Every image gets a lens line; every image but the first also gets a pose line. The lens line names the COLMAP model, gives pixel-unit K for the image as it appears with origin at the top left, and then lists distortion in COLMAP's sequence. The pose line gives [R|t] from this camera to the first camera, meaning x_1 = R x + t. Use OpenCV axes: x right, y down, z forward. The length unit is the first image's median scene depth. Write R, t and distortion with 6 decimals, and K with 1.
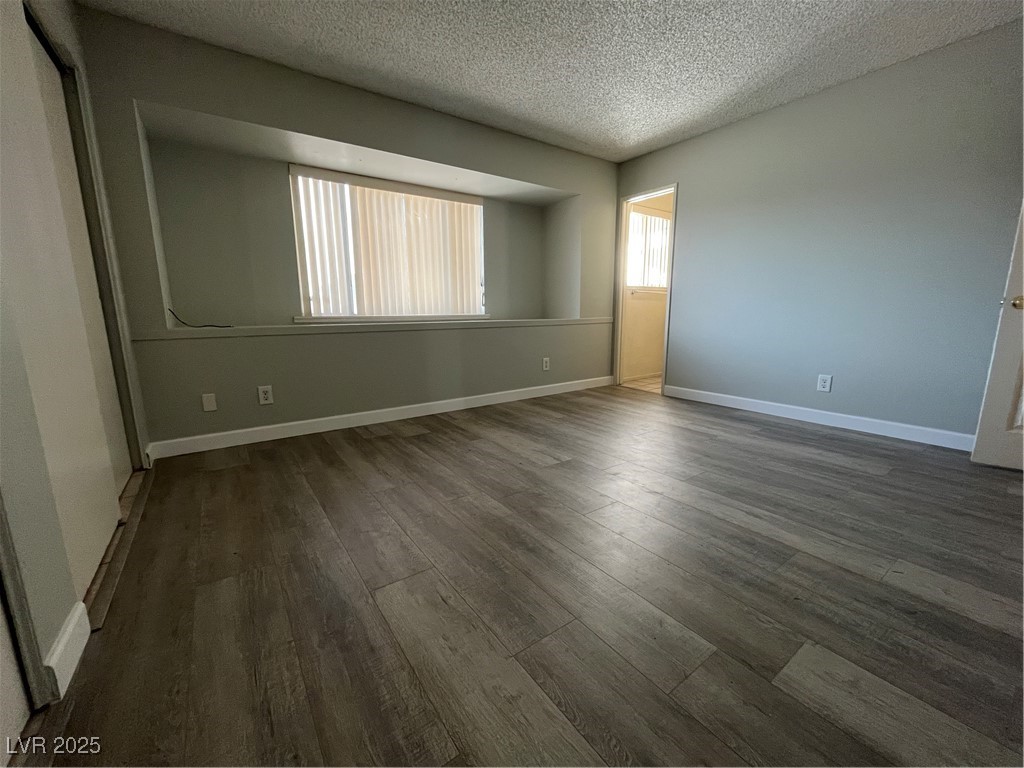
lens RADIAL K [[412.9, 0, 514.1], [0, 412.9, 384.3], [0, 0, 1]] dist [-0.002291, -0.000751]
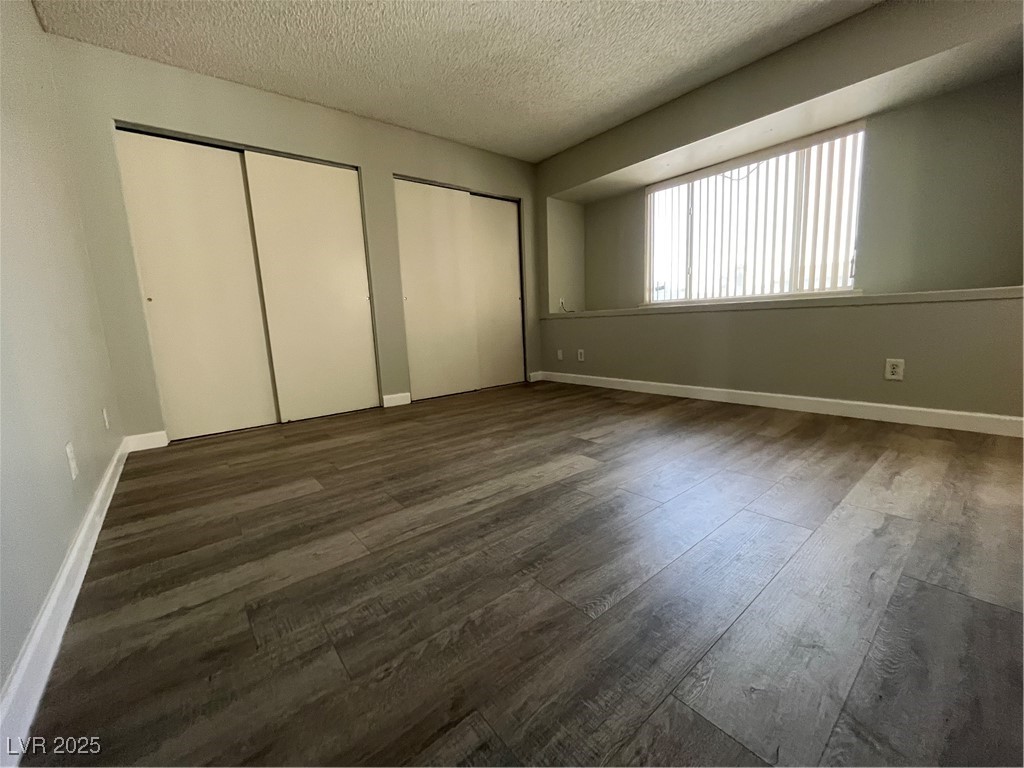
lens RADIAL K [[412.9, 0, 514.1], [0, 412.9, 384.3], [0, 0, 1]] dist [-0.002291, -0.000751]
pose [[0.066078, 0.160267, -0.984860, 0.942969], [-0.133086, 0.979614, 0.150484, -0.066500], [0.988899, 0.121127, 0.086060, 0.622967]]
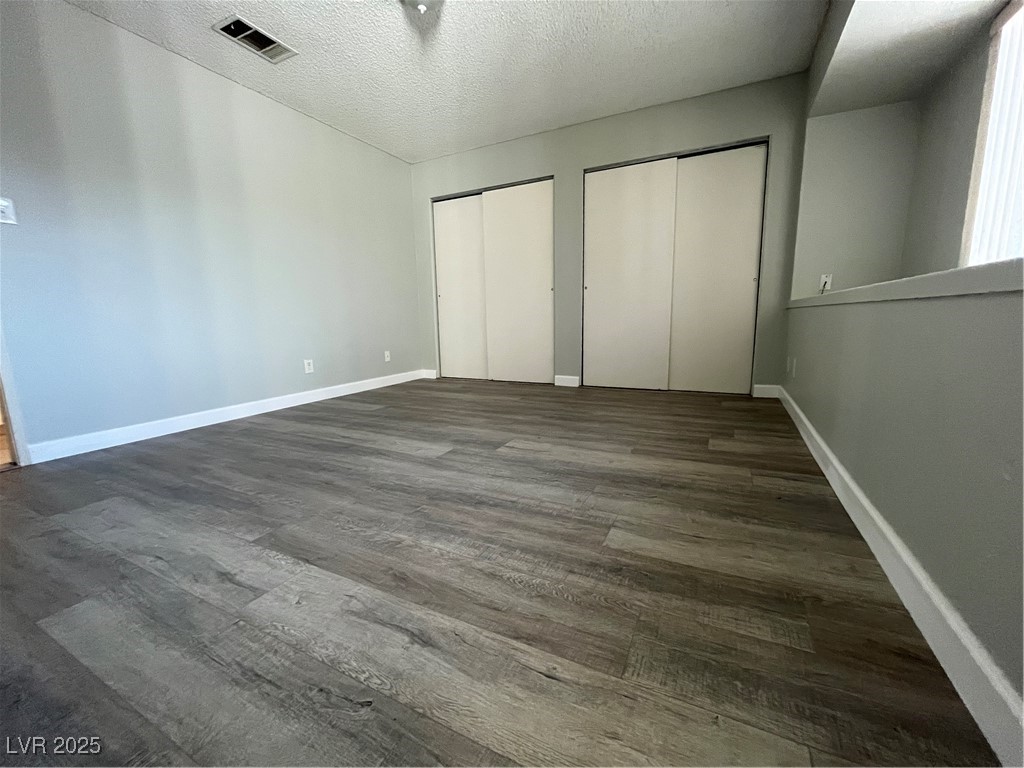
lens RADIAL K [[412.9, 0, 514.1], [0, 412.9, 384.3], [0, 0, 1]] dist [-0.002291, -0.000751]
pose [[-0.887277, 0.100557, -0.450142, 0.437592], [-0.052902, 0.947318, 0.315895, -0.212274], [0.458193, 0.304100, -0.835214, 1.525909]]
